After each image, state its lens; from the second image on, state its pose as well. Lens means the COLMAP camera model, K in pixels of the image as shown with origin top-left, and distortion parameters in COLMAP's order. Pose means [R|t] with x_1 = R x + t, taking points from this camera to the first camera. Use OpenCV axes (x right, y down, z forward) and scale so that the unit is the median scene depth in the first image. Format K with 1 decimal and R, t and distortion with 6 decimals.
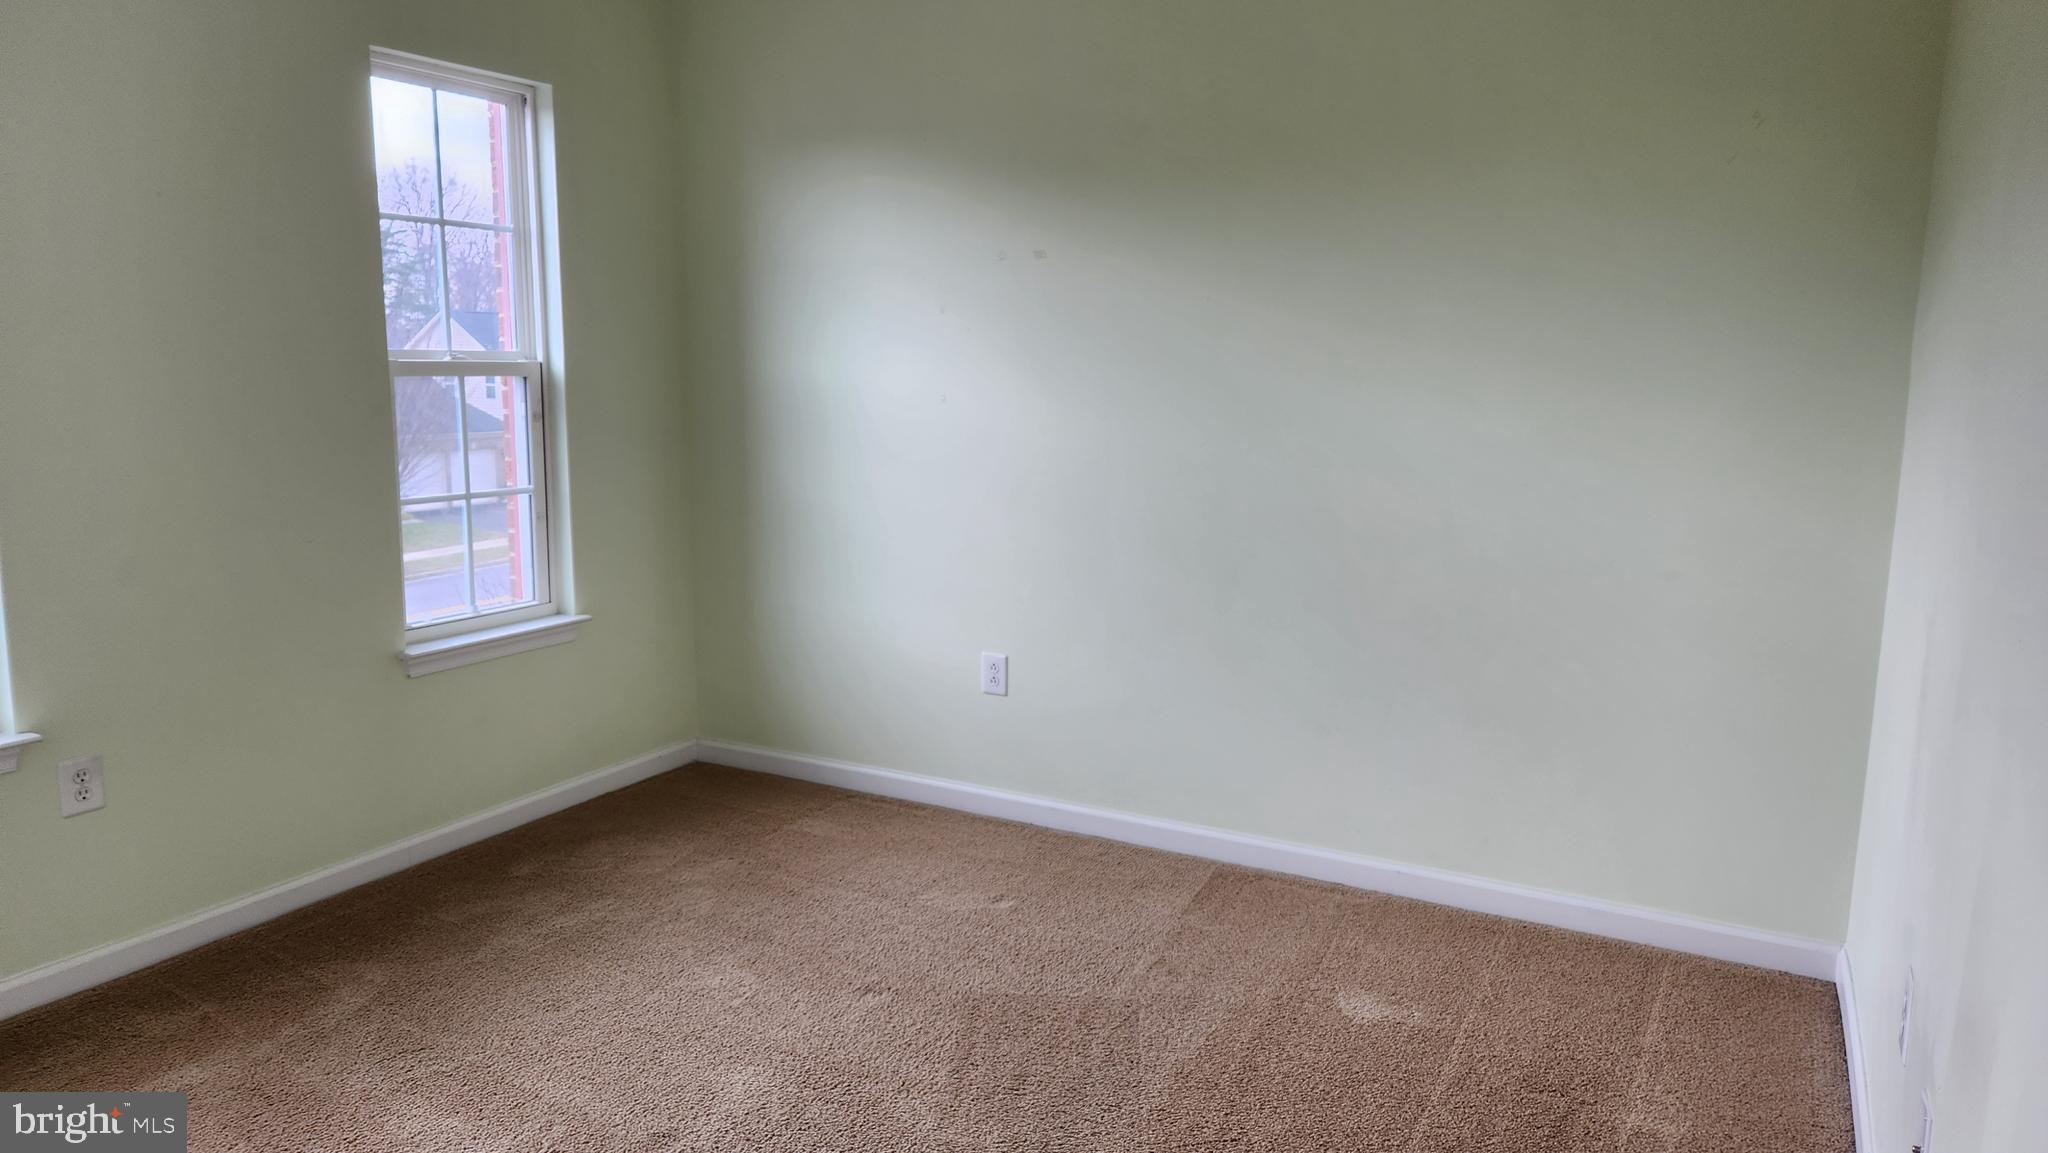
lens RADIAL K [[1369.2, 0, 1014.0], [0, 1369.2, 572.0], [0, 0, 1]] dist [0.091980, -0.075271]
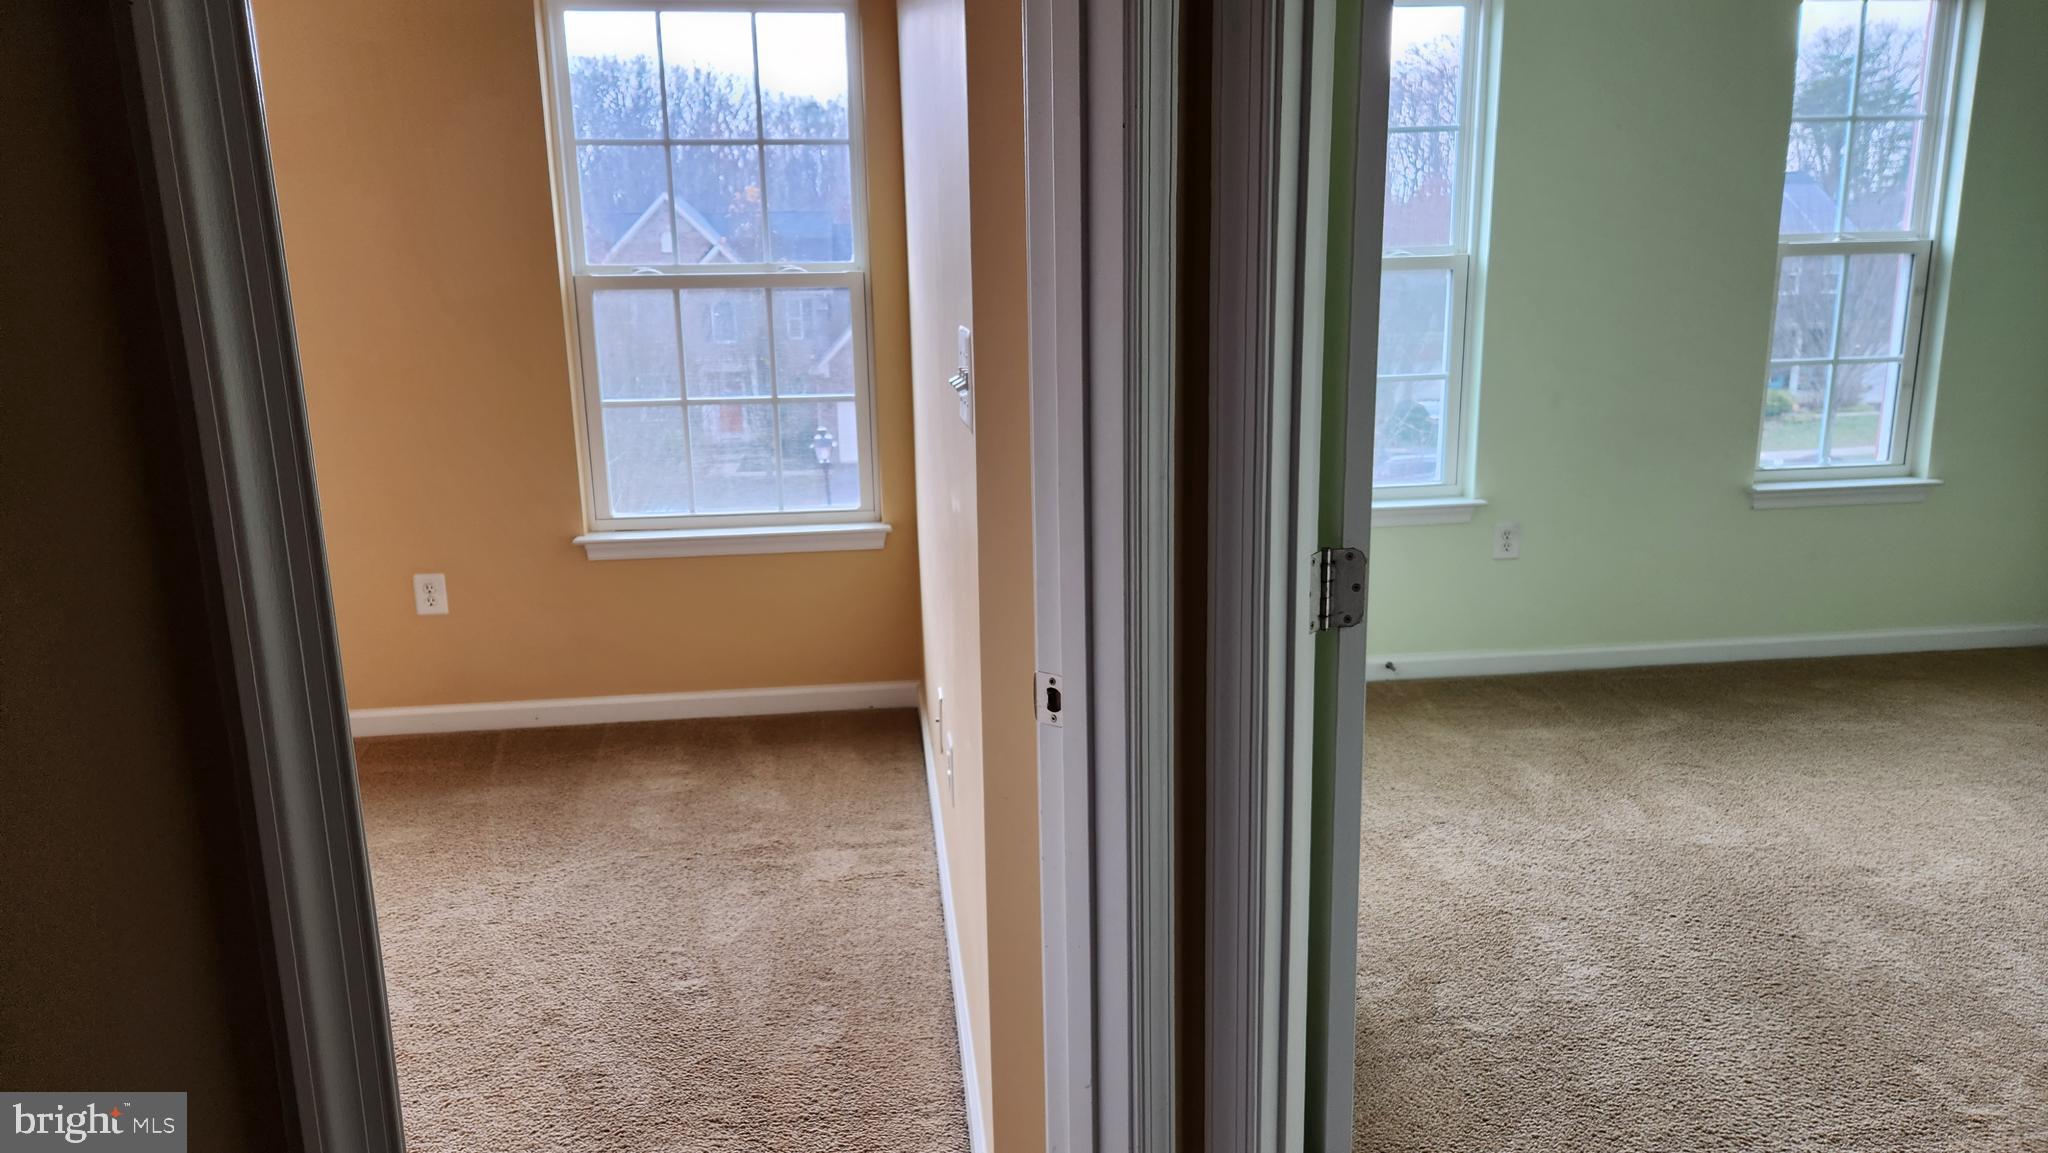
lens RADIAL K [[1590.2, 0, 935.4], [0, 1590.2, 580.7], [0, 0, 1]] dist [0.121868, -0.139347]
pose [[0.569777, 0.145201, -0.808870, 0.323288], [-0.098106, 0.989246, 0.108474, 0.055806], [0.815922, 0.017549, 0.577895, -0.410826]]
